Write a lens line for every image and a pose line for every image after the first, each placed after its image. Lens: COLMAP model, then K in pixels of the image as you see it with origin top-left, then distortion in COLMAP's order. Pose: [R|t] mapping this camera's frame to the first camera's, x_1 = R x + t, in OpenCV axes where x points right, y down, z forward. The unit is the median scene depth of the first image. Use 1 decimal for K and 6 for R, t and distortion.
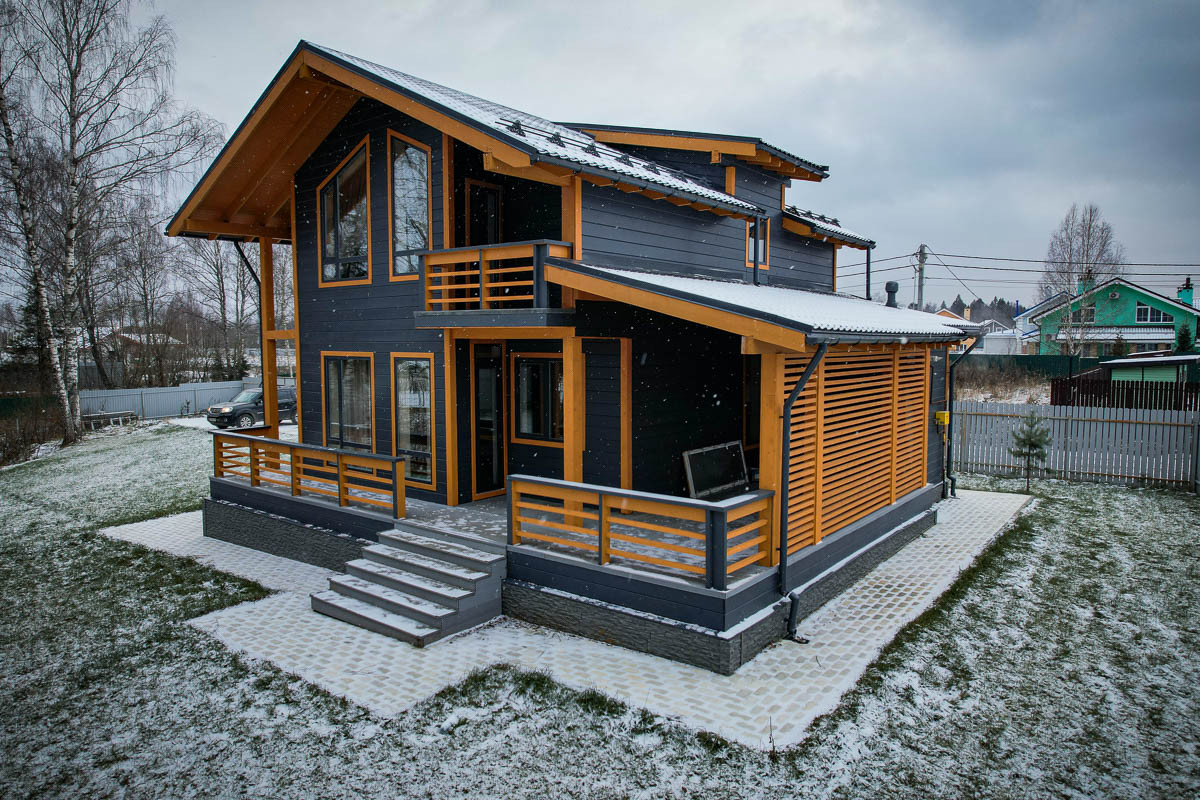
lens RADIAL K [[785.6, 0, 600.0], [0, 785.6, 400.0], [0, 0, 1]] dist [-0.082270, 0.072940]
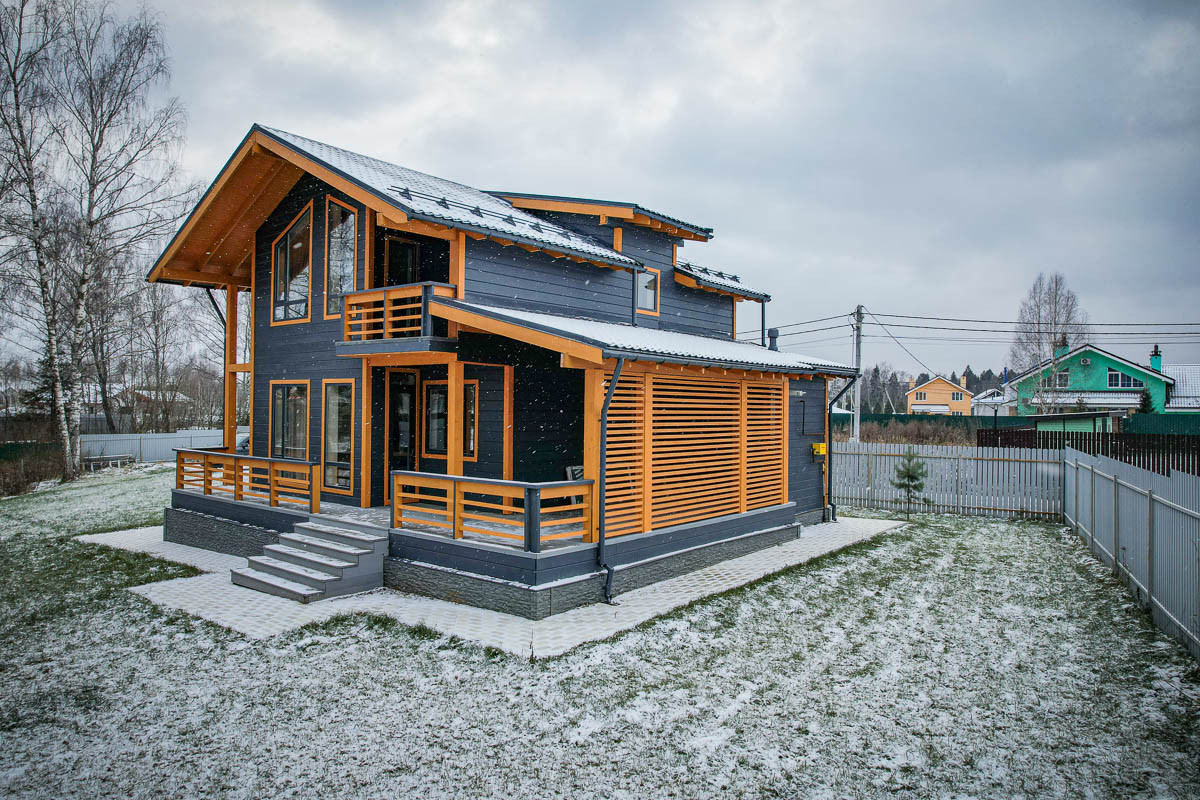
lens RADIAL K [[785.6, 0, 600.0], [0, 785.6, 400.0], [0, 0, 1]] dist [-0.082270, 0.072940]
pose [[0.999792, 0.012506, -0.016110, 0.192793], [-0.013847, 0.996197, -0.086028, 0.074056], [0.014973, 0.086233, 0.996162, -0.187929]]
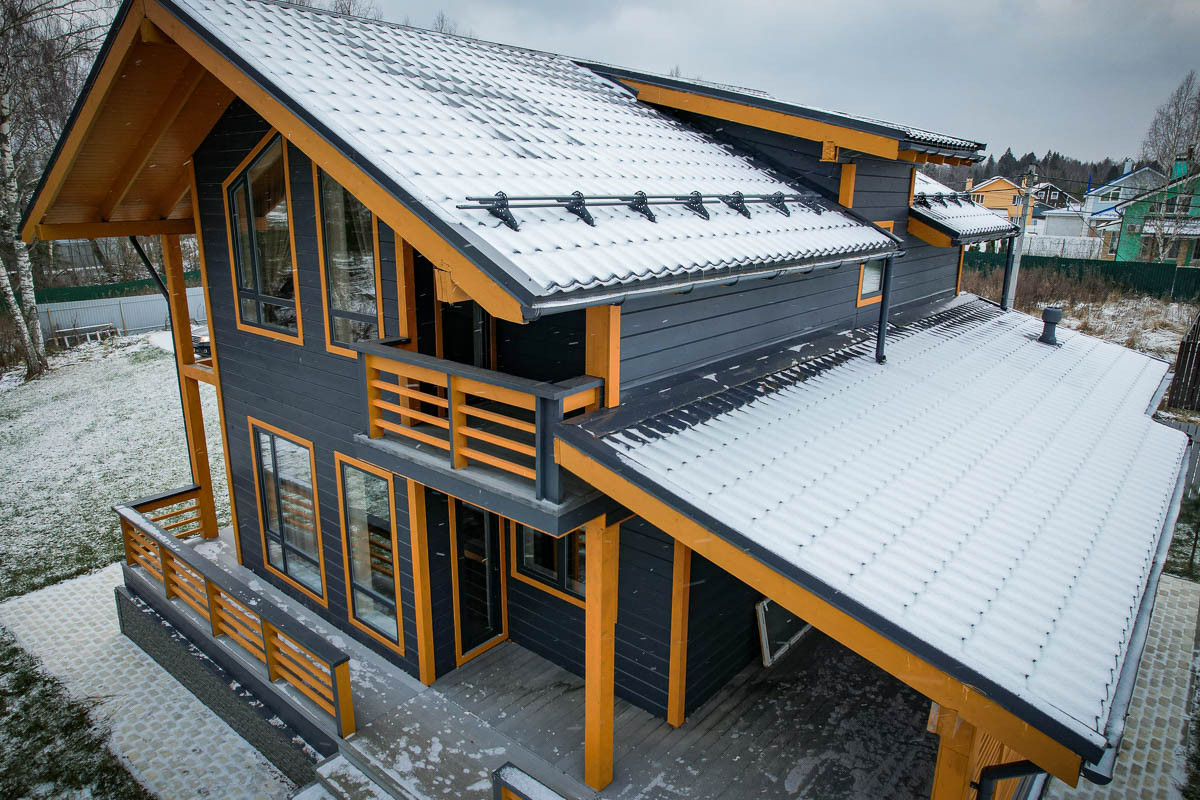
lens RADIAL K [[787.5, 0, 597.1], [0, 787.5, 401.0], [0, 0, 1]] dist [-0.082657, 0.076954]
pose [[0.999298, 0.021512, -0.030666, -0.019881], [-0.015303, 0.981674, 0.189953, -0.266780], [0.034191, -0.189351, 0.981314, 0.384207]]
